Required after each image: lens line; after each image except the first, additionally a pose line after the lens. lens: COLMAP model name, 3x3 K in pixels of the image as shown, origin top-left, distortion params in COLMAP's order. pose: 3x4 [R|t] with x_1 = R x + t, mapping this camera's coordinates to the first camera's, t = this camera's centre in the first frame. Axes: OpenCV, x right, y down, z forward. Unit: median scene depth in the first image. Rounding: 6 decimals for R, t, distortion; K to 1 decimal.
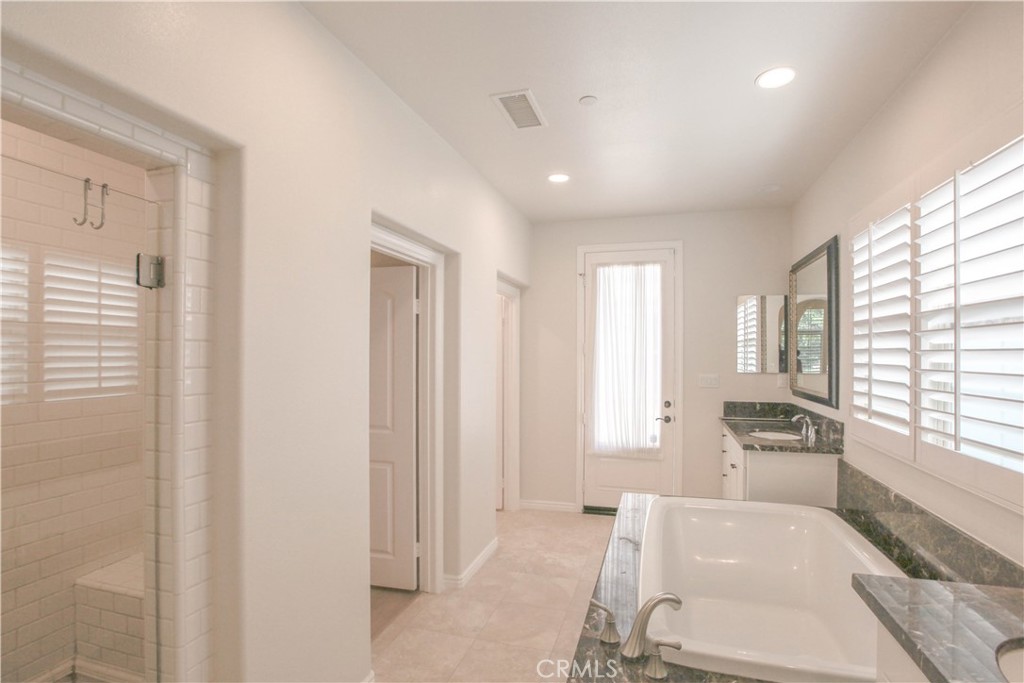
lens RADIAL K [[463.1, 0, 511.9], [0, 463.1, 355.3], [0, 0, 1]] dist [-0.060884, 0.021404]
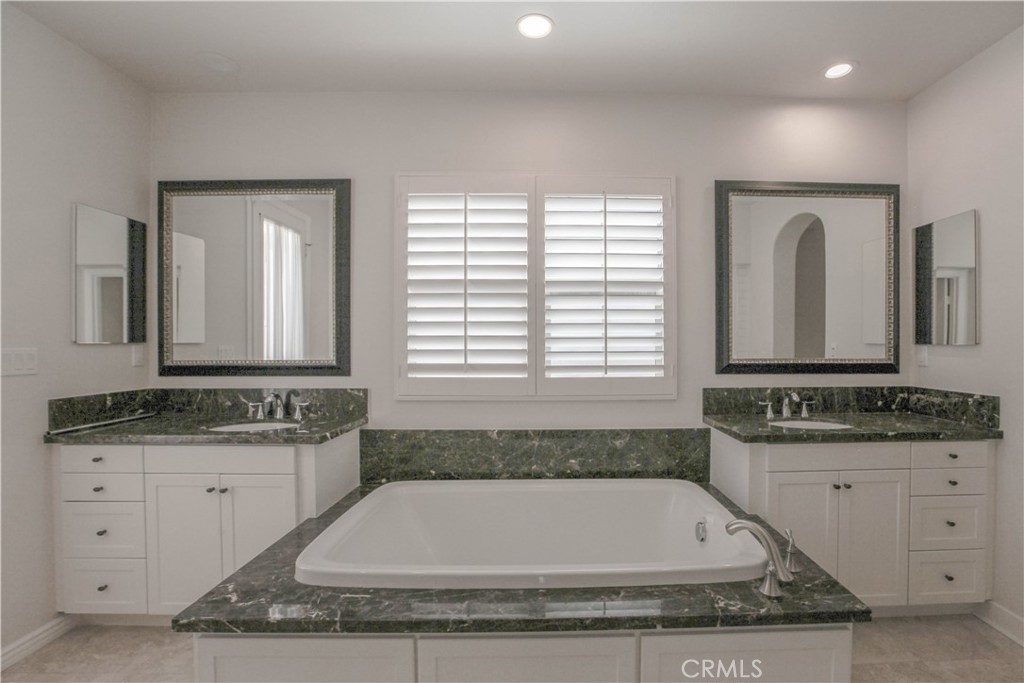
lens RADIAL K [[463.1, 0, 511.9], [0, 463.1, 355.3], [0, 0, 1]] dist [-0.060884, 0.021404]
pose [[-0.326038, -0.019884, 0.945147, -0.162622], [0.001766, 0.999764, 0.021642, 0.043926], [-0.945355, 0.008725, -0.325926, 0.705476]]
